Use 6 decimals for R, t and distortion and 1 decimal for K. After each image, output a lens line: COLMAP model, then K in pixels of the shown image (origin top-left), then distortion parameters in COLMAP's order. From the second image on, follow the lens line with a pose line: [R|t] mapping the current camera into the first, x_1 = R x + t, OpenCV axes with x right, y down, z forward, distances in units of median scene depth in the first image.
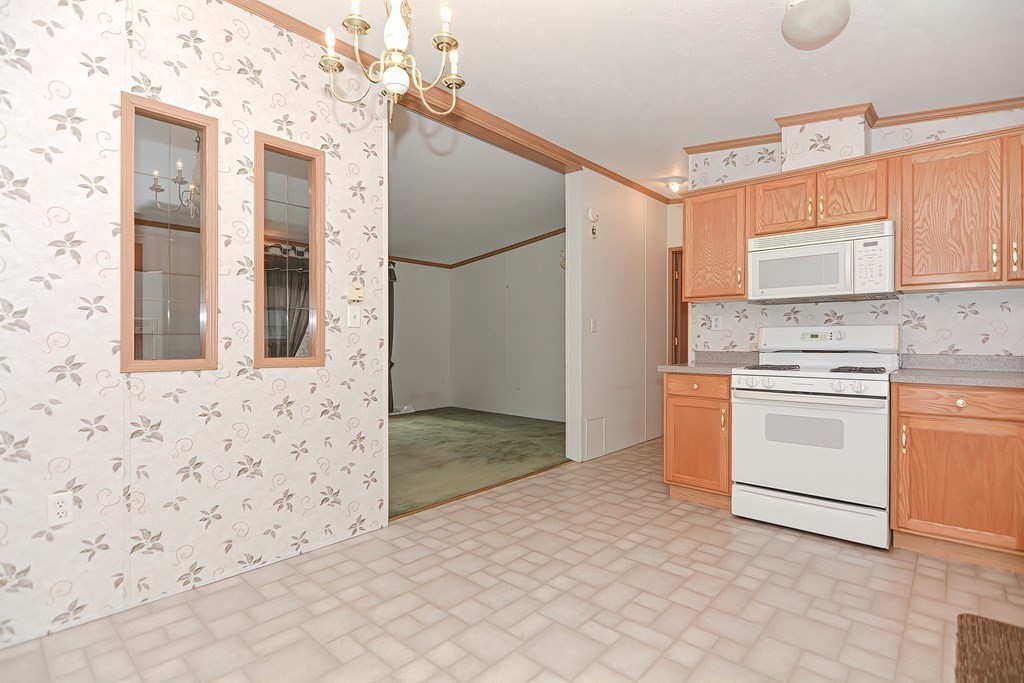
lens RADIAL K [[484.9, 0, 497.3], [0, 484.9, 342.3], [0, 0, 1]] dist [0.000257, -0.009521]
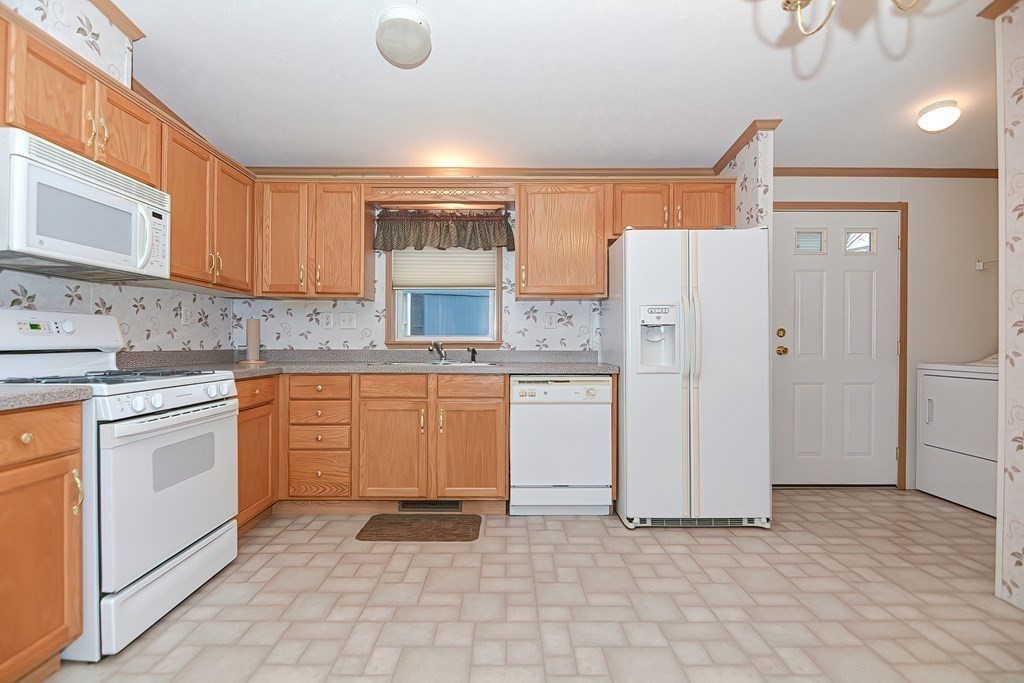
lens RADIAL K [[502.1, 0, 503.8], [0, 502.1, 342.9], [0, 0, 1]] dist [0.000762, -0.011006]
pose [[-0.688494, -0.001622, 0.725240, -0.211955], [-0.000838, 0.999999, 0.001442, 0.006755], [-0.725241, 0.000385, -0.688495, 1.058879]]
